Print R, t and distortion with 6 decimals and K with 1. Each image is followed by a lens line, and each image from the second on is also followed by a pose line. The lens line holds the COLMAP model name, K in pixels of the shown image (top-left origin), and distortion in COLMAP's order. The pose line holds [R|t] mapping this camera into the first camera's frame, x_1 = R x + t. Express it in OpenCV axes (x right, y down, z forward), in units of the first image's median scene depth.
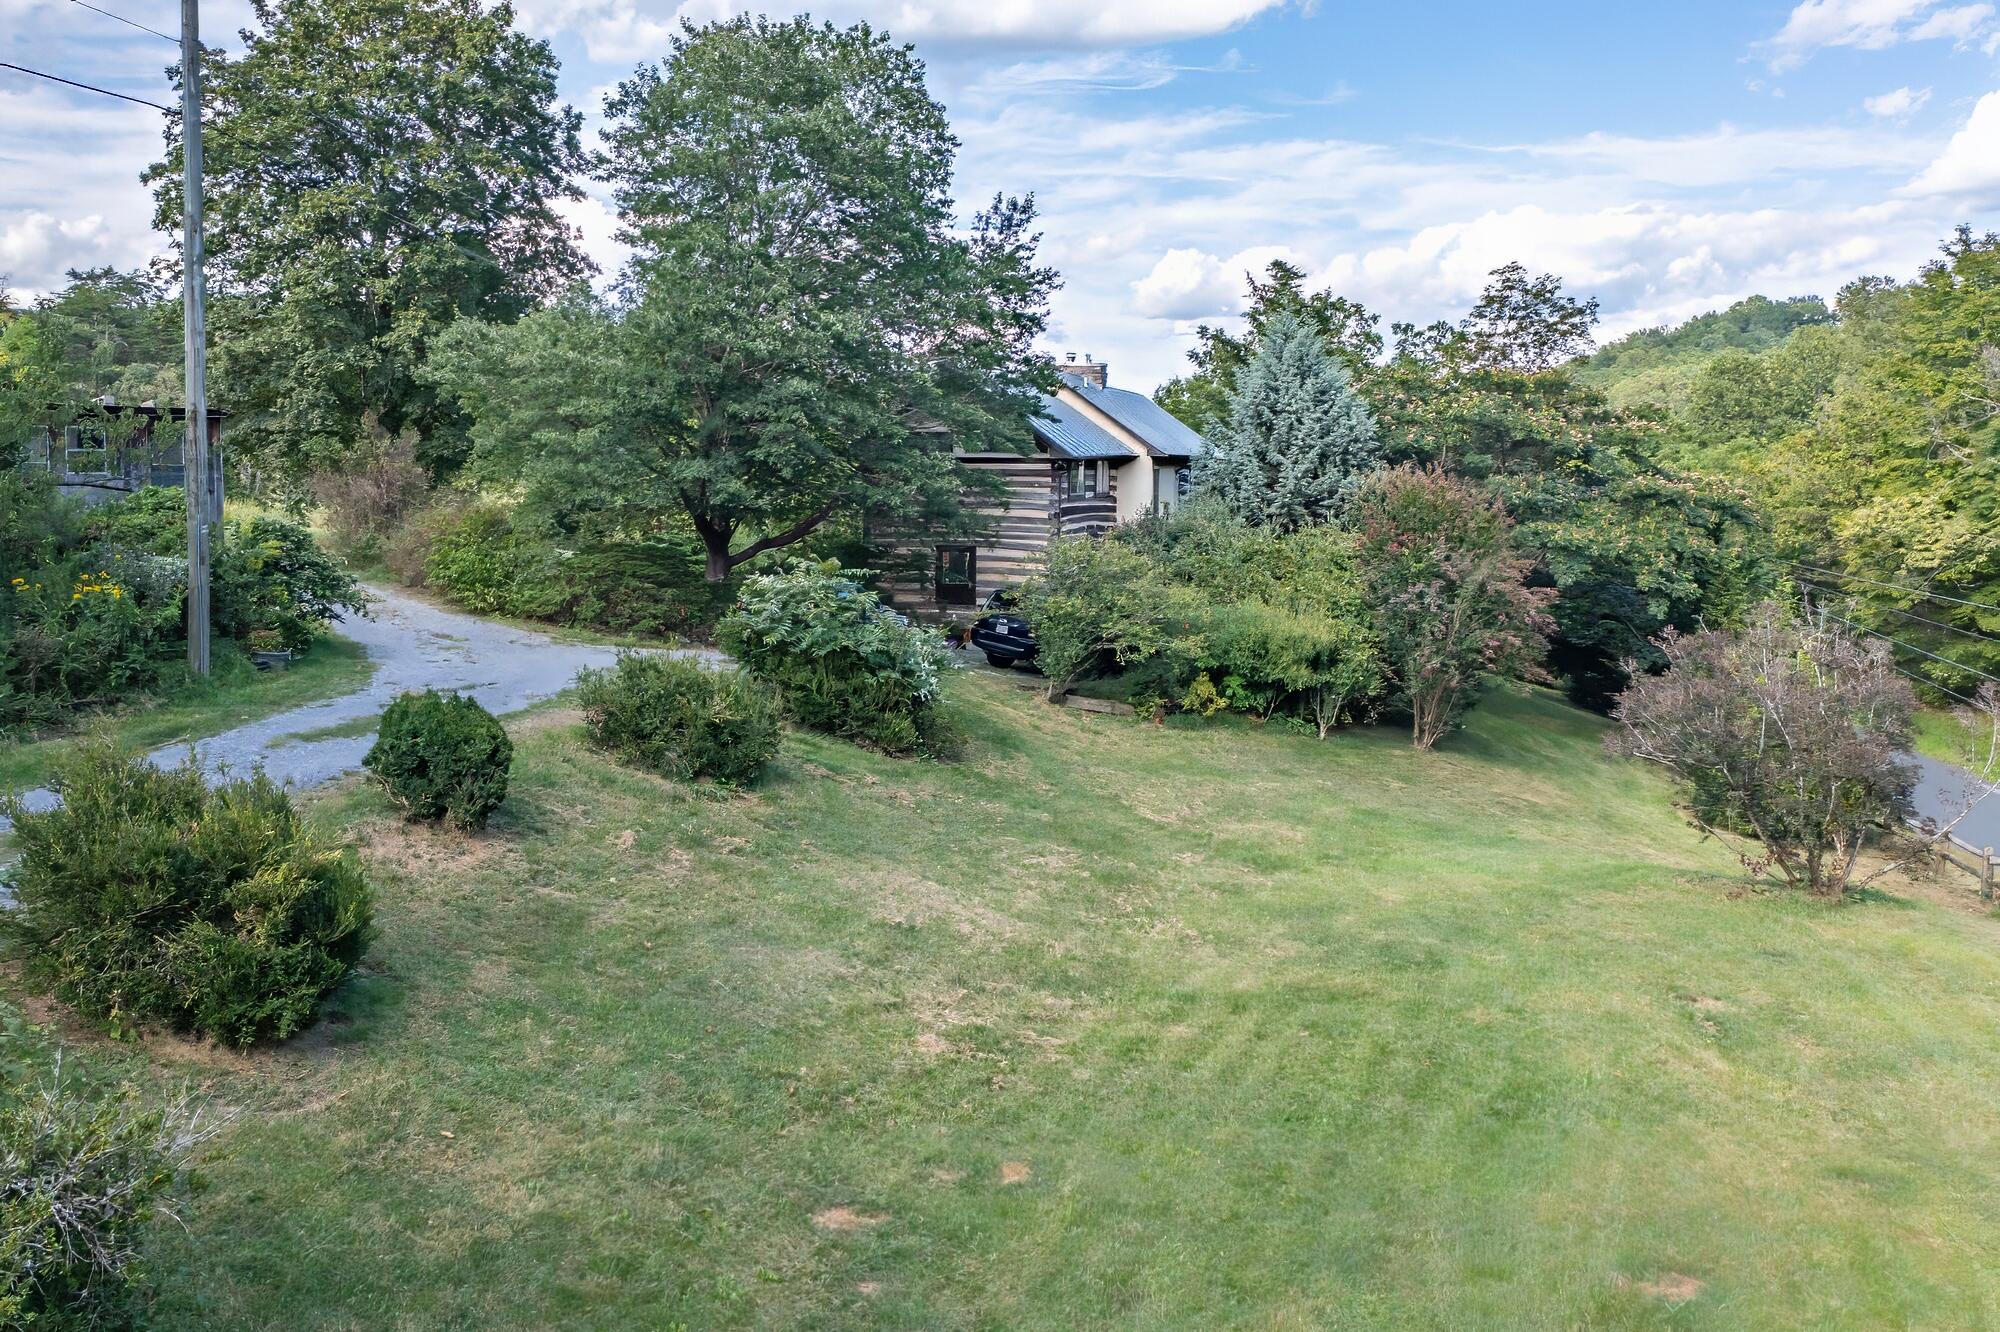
lens RADIAL K [[1604.1, 0, 1001.4], [0, 1604.1, 670.7], [0, 0, 1]] dist [-0.010001, 0.008603]
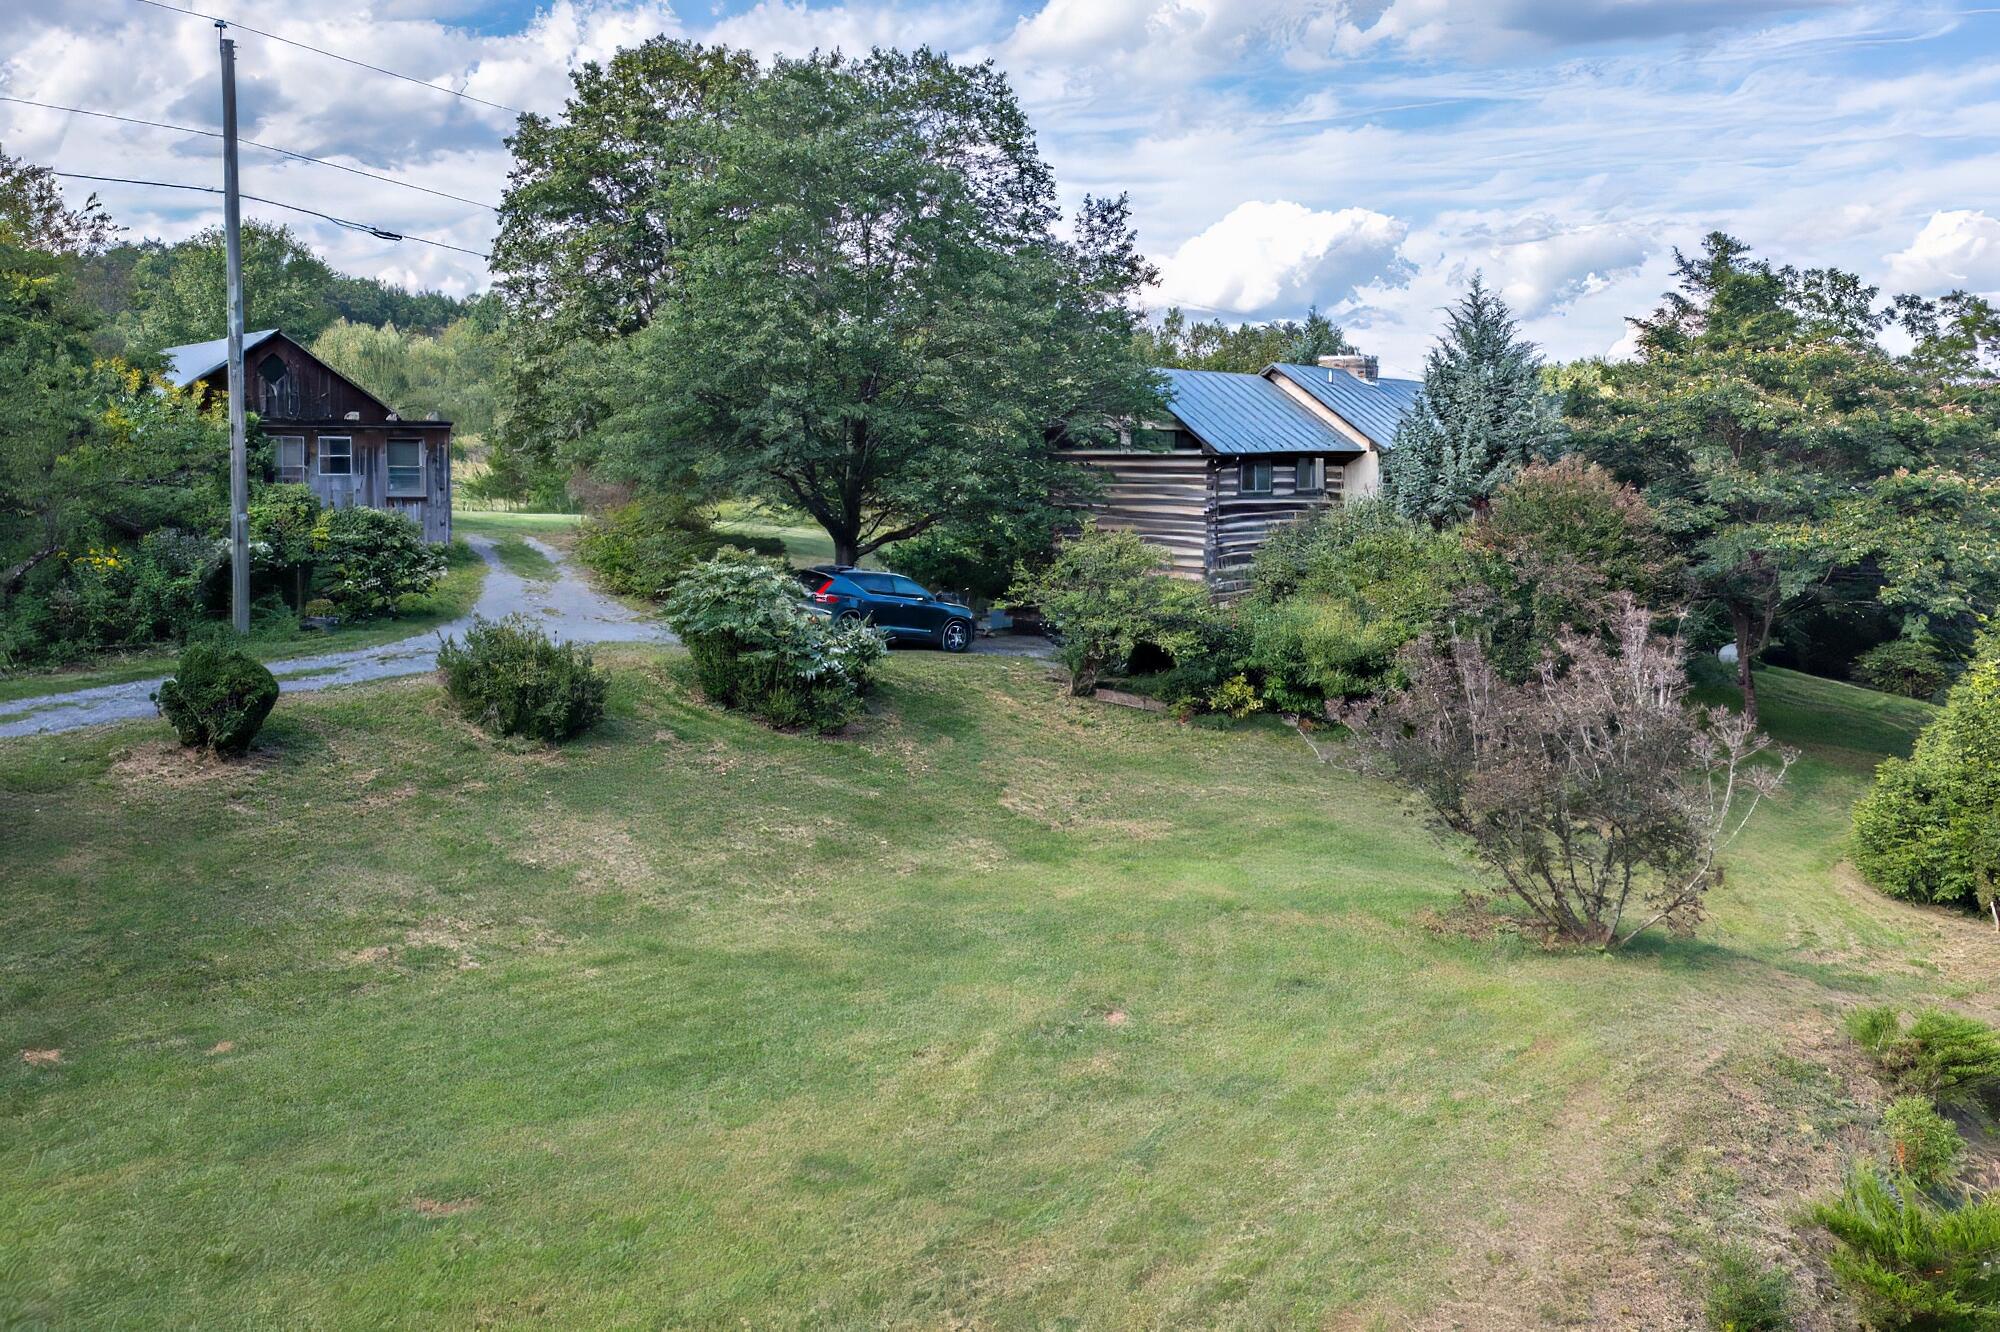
lens RADIAL K [[1604.1, 0, 1001.4], [0, 1604.1, 670.7], [0, 0, 1]] dist [-0.010001, 0.008603]
pose [[0.920183, 0.042964, -0.389123, 0.364455], [-0.043064, 0.999036, 0.008471, -0.002157], [0.389112, 0.008962, 0.921147, 0.043846]]
